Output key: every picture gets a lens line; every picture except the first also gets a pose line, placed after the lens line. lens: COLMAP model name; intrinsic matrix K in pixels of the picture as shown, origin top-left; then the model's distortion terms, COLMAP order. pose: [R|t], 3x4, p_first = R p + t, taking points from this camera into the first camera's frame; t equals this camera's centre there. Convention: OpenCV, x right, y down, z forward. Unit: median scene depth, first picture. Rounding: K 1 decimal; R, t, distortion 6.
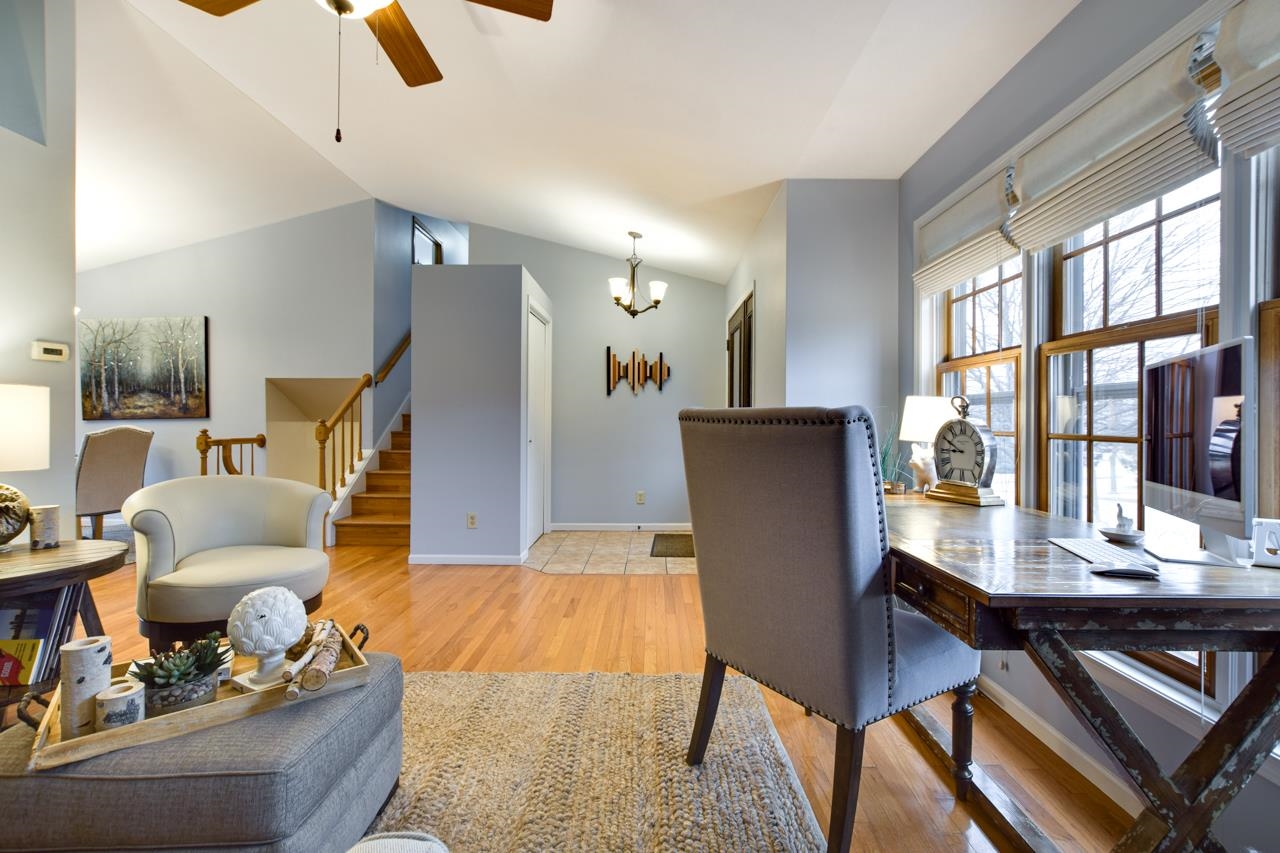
lens RADIAL K [[567.5, 0, 664.4], [0, 567.5, 422.2], [0, 0, 1]] dist [-0.022292, 0.000417]
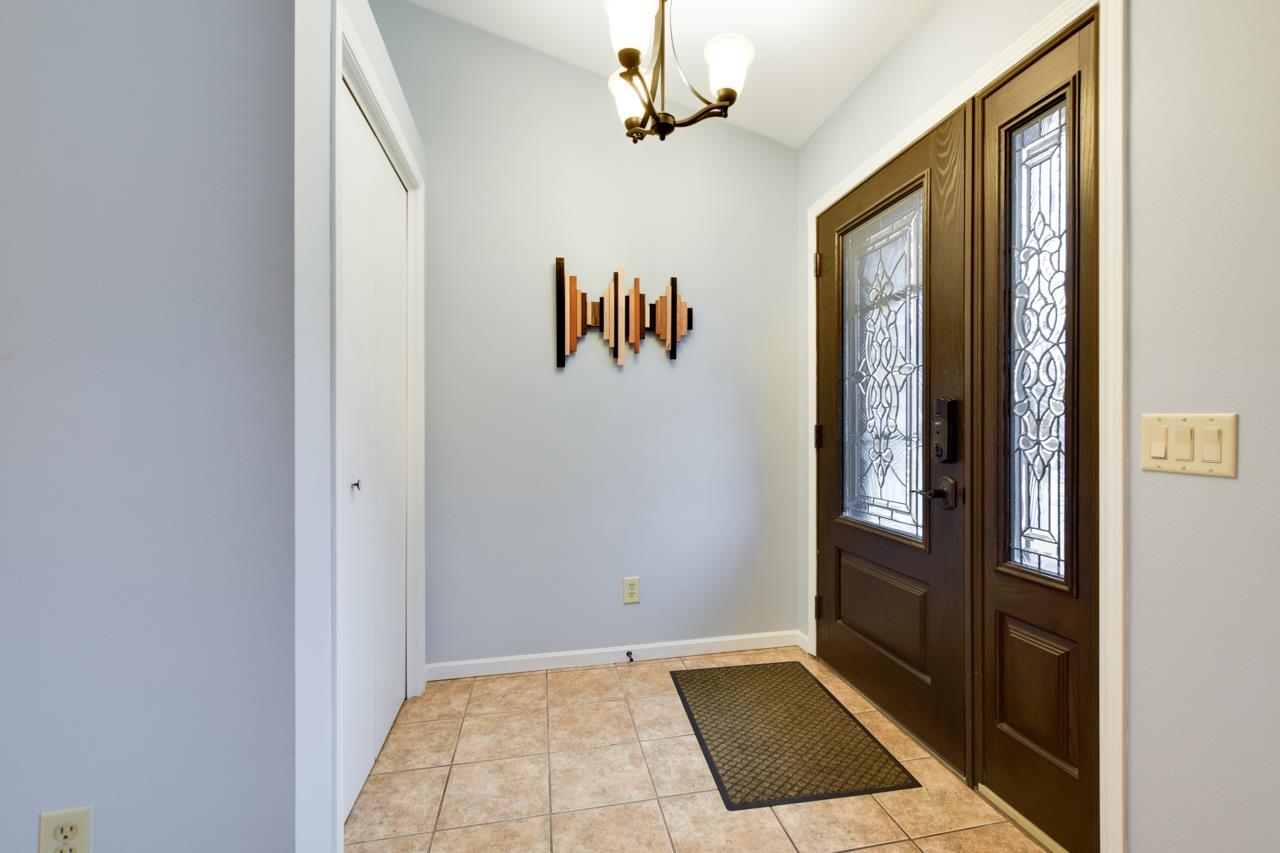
lens RADIAL K [[567.5, 0, 671.8], [0, 567.5, 424.8], [0, 0, 1]] dist [-0.022292, 0.000417]
pose [[0.979783, -0.005576, 0.199983, -0.101946], [0.006756, 0.999964, -0.005218, 0.001024], [-0.199947, 0.006464, 0.979785, 0.543747]]
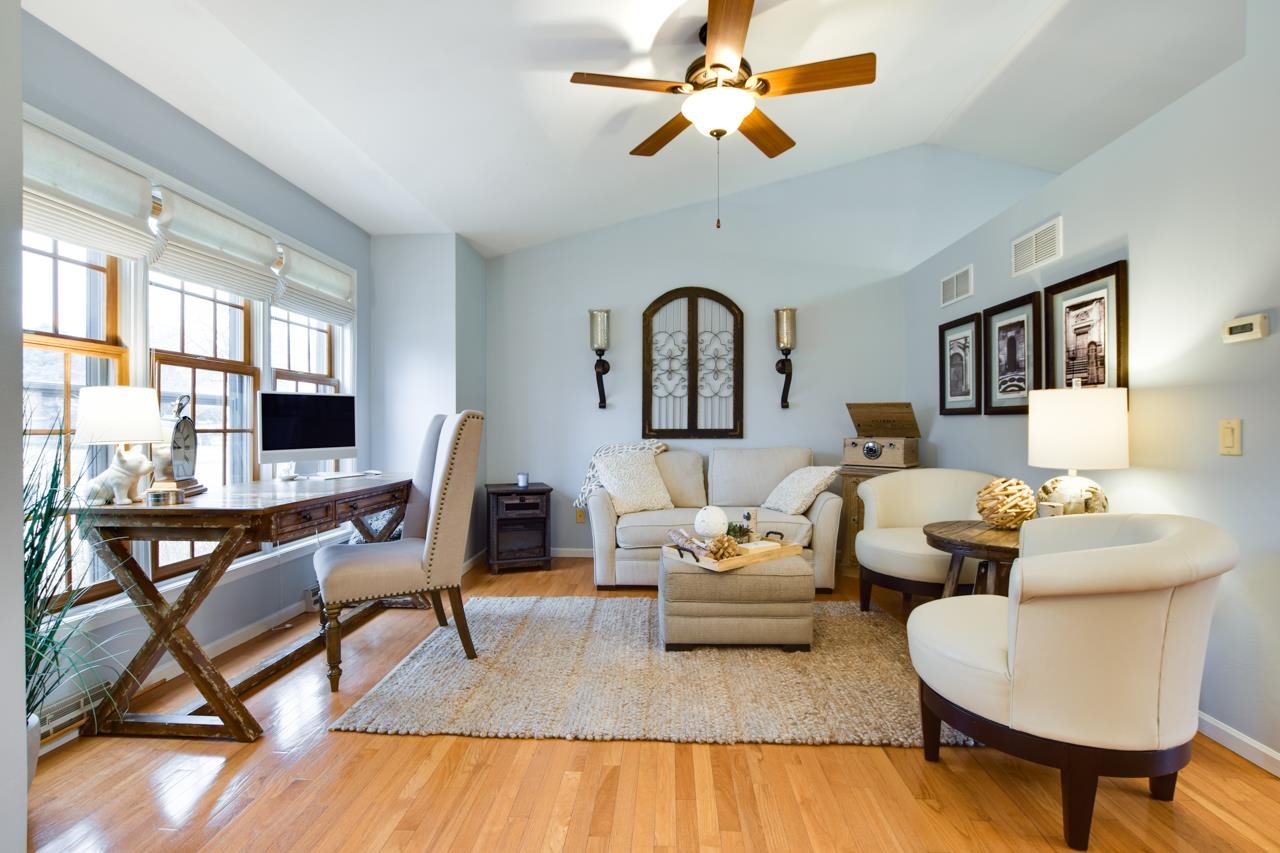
lens RADIAL K [[579.3, 0, 648.3], [0, 579.3, 433.0], [0, 0, 1]] dist [-0.019441, 0.000194]
pose [[-0.998189, -0.005608, 0.059891, -0.152501], [-0.004662, 0.999862, 0.015935, 0.001443], [-0.059972, 0.015627, -0.998078, 0.773073]]
